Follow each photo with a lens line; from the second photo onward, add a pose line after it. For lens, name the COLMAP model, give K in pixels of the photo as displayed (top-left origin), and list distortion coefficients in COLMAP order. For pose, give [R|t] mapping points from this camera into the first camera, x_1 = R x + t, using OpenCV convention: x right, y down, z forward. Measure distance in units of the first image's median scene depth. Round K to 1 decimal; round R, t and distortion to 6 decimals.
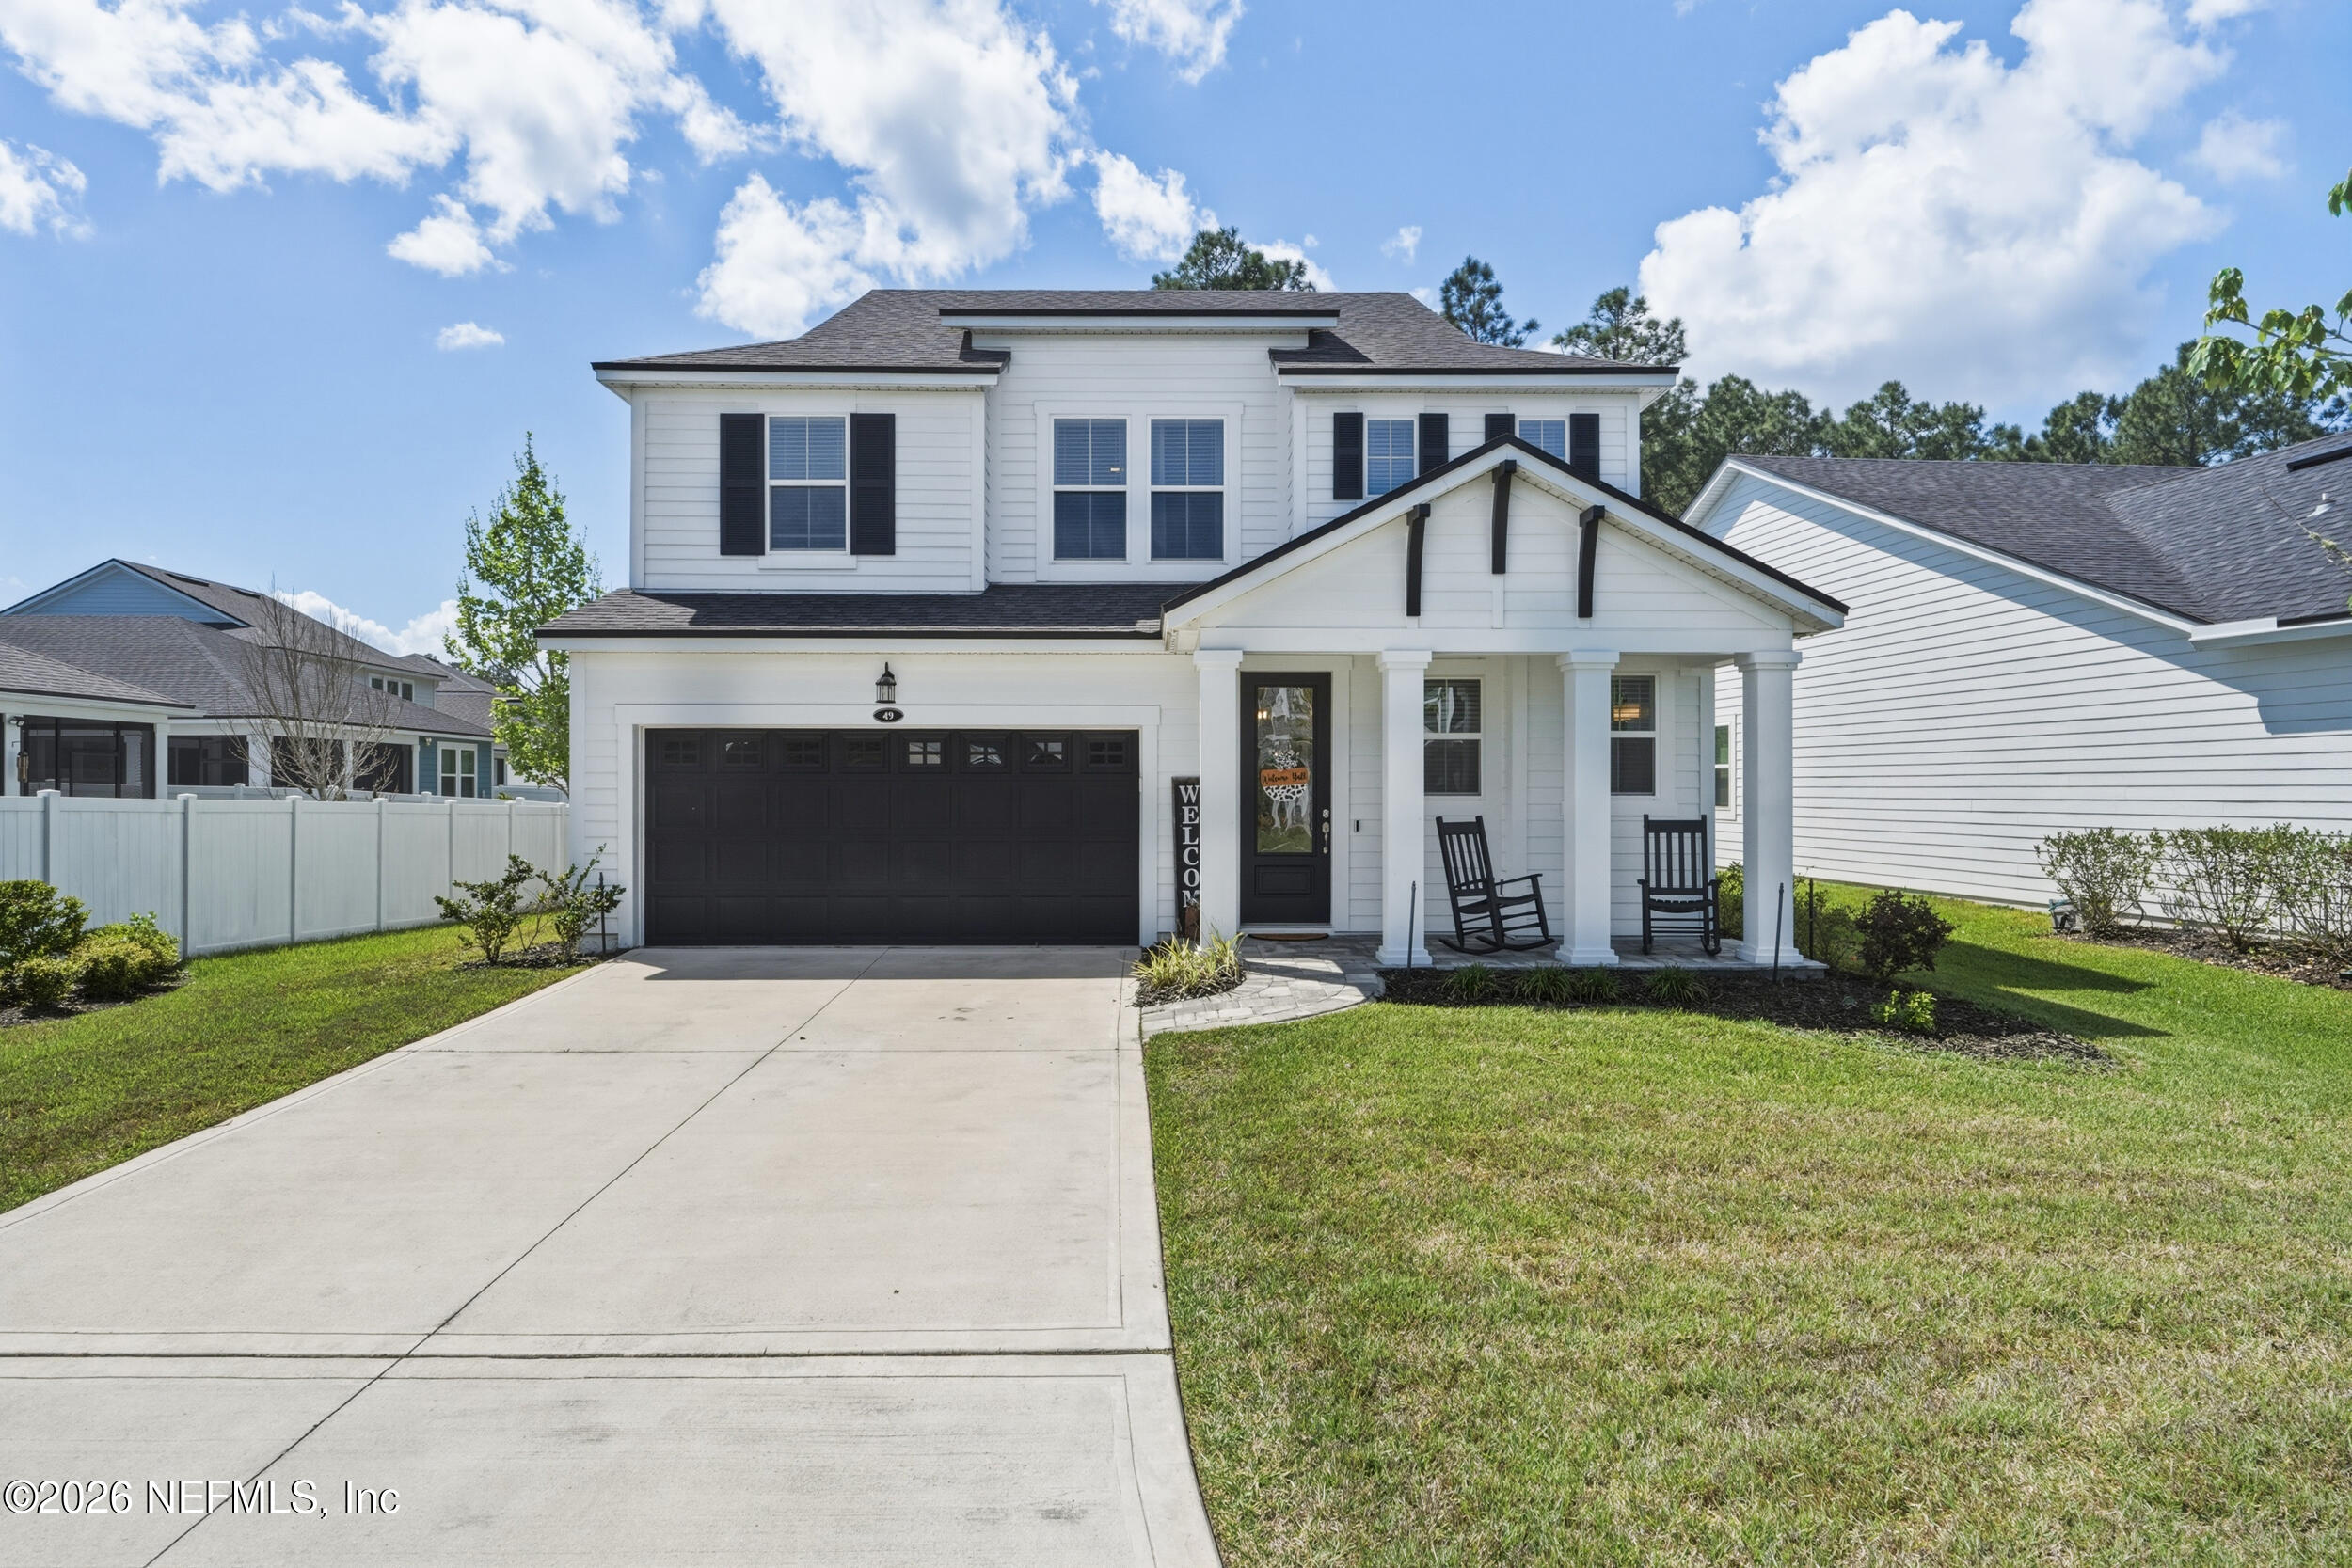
lens RADIAL K [[1189.9, 0, 1166.2], [0, 1189.9, 793.0], [0, 0, 1]] dist [-0.001556, -0.000017]
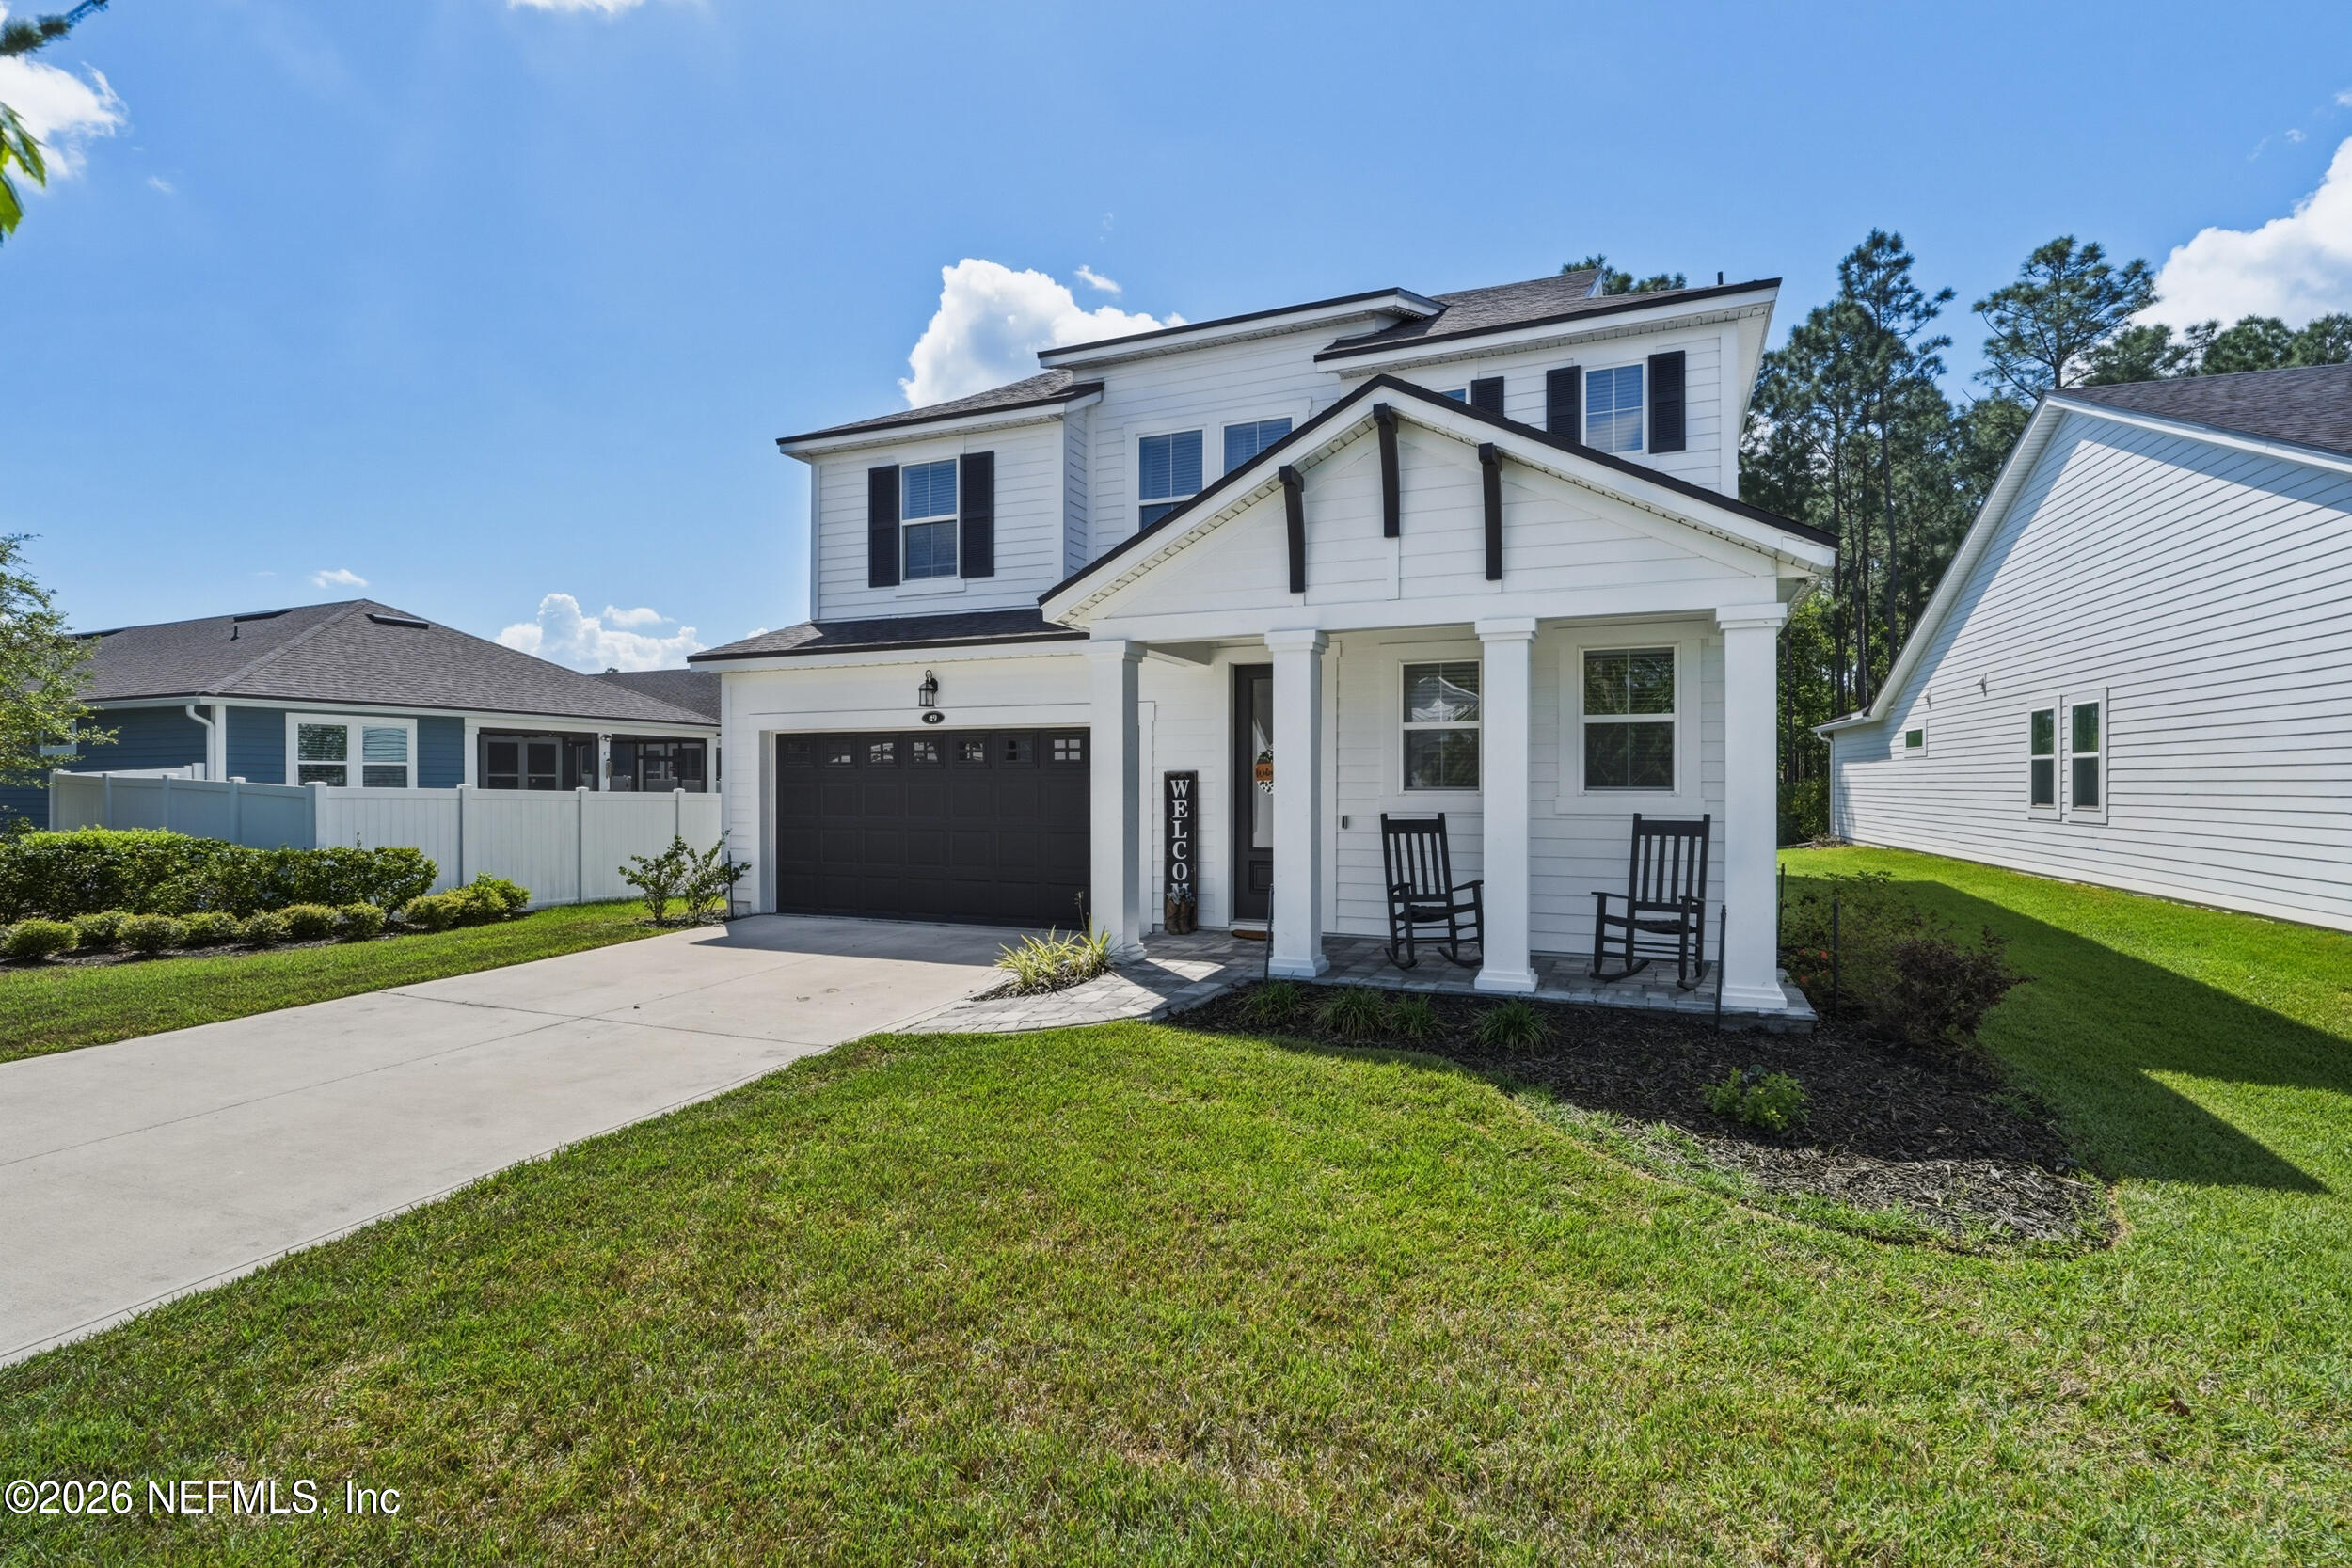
lens RADIAL K [[1017.1, 0, 1185.2], [0, 1017.1, 790.6], [0, 0, 1]] dist [0.001807, -0.012658]
pose [[0.925882, 0.001768, -0.377808, 0.305068], [-0.001224, 0.999998, 0.001680, 0.001072], [0.377810, -0.001093, 0.925882, 0.178160]]
